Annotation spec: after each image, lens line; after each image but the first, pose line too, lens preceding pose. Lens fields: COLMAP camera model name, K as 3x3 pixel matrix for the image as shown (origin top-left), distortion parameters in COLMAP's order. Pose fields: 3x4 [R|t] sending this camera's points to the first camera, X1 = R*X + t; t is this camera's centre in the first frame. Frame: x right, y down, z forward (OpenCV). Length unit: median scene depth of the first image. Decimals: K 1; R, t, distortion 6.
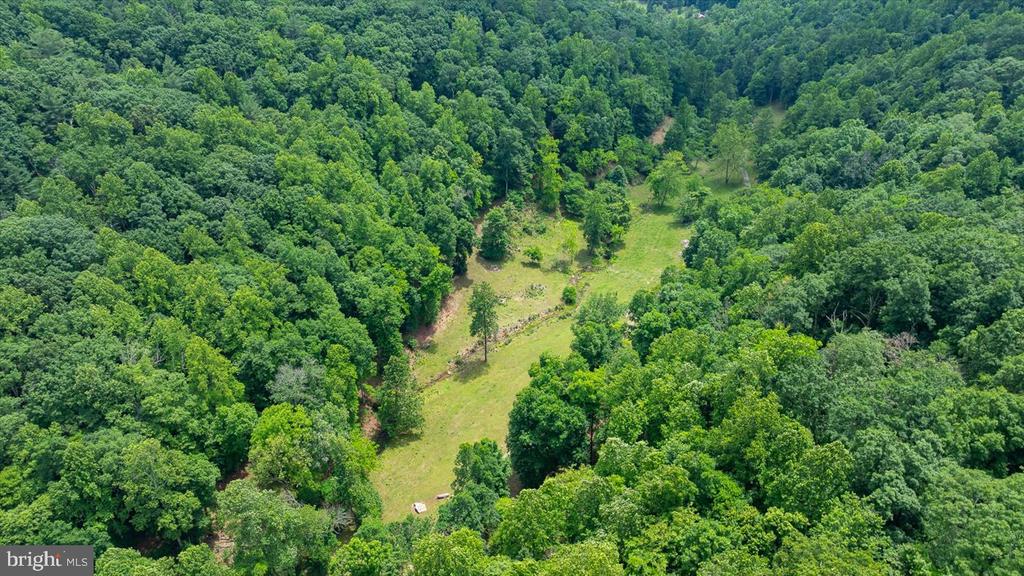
lens RADIAL K [[731.2, 0, 517.5], [0, 731.2, 286.2], [0, 0, 1]] dist [-0.035517, 0.040453]
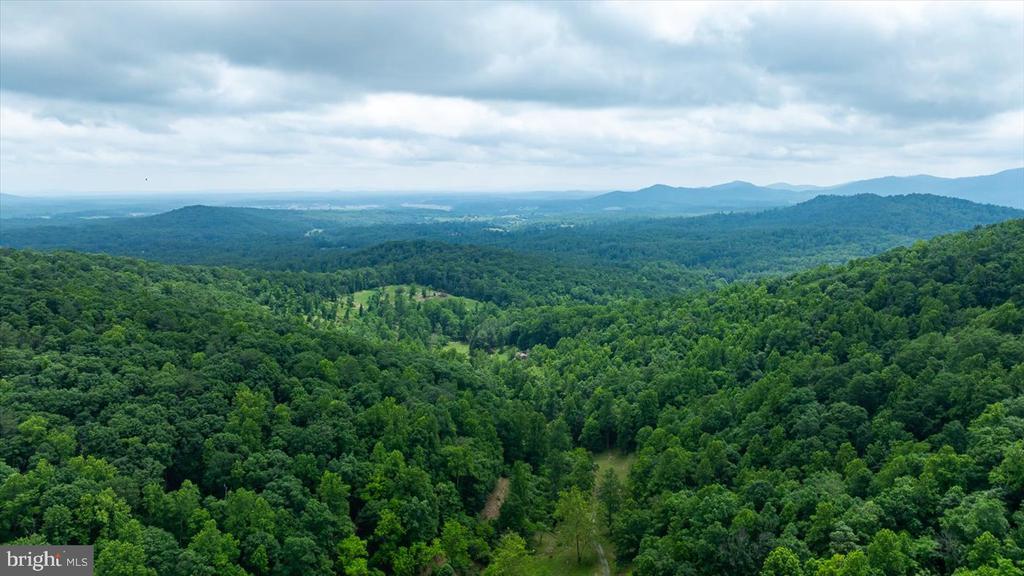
lens RADIAL K [[733.1, 0, 534.1], [0, 733.1, 285.7], [0, 0, 1]] dist [-0.011838, -0.002390]
pose [[0.968167, -0.032533, 0.248184, 0.040997], [0.135012, 0.902789, -0.408343, -0.093324], [-0.210773, 0.428852, 0.878442, 0.145756]]
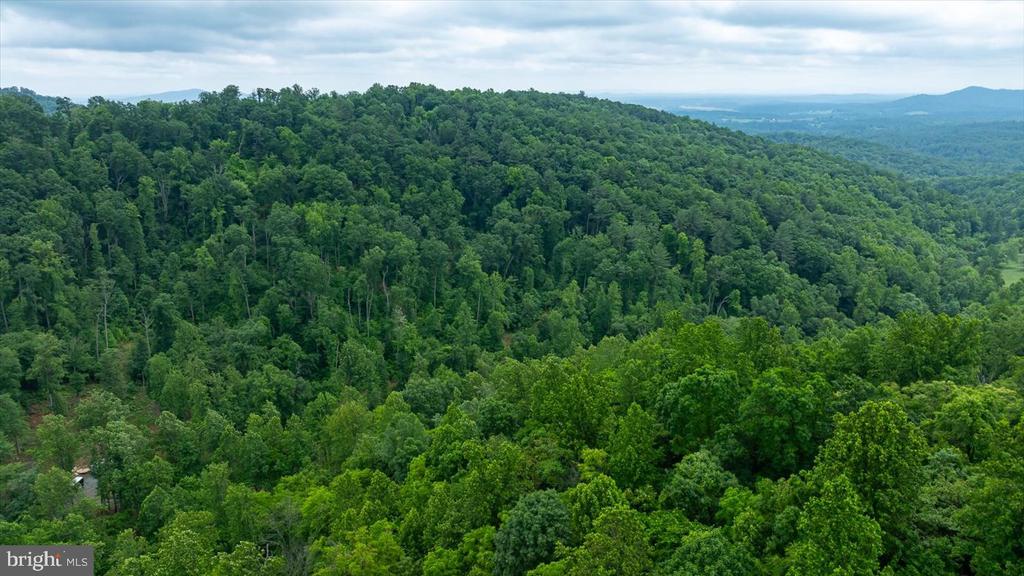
lens RADIAL K [[731.2, 0, 517.5], [0, 731.2, 286.2], [0, 0, 1]] dist [-0.035517, 0.040453]
pose [[0.993747, 0.029085, -0.107798, -0.946844], [-0.060505, 0.951706, -0.300990, 0.657739], [0.093837, 0.305630, 0.947515, -1.012120]]
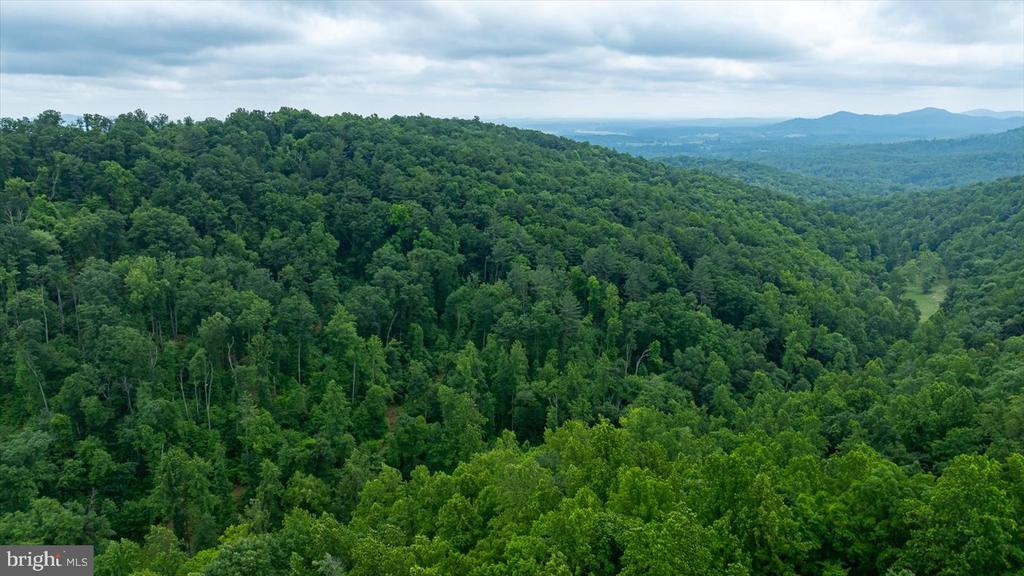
lens RADIAL K [[731.2, 0, 517.5], [0, 731.2, 286.2], [0, 0, 1]] dist [-0.035517, 0.040453]
pose [[0.999706, -0.006629, 0.023329, -0.942555], [0.014057, 0.942242, -0.334639, 0.564582], [-0.019763, 0.334868, 0.942058, -0.868275]]
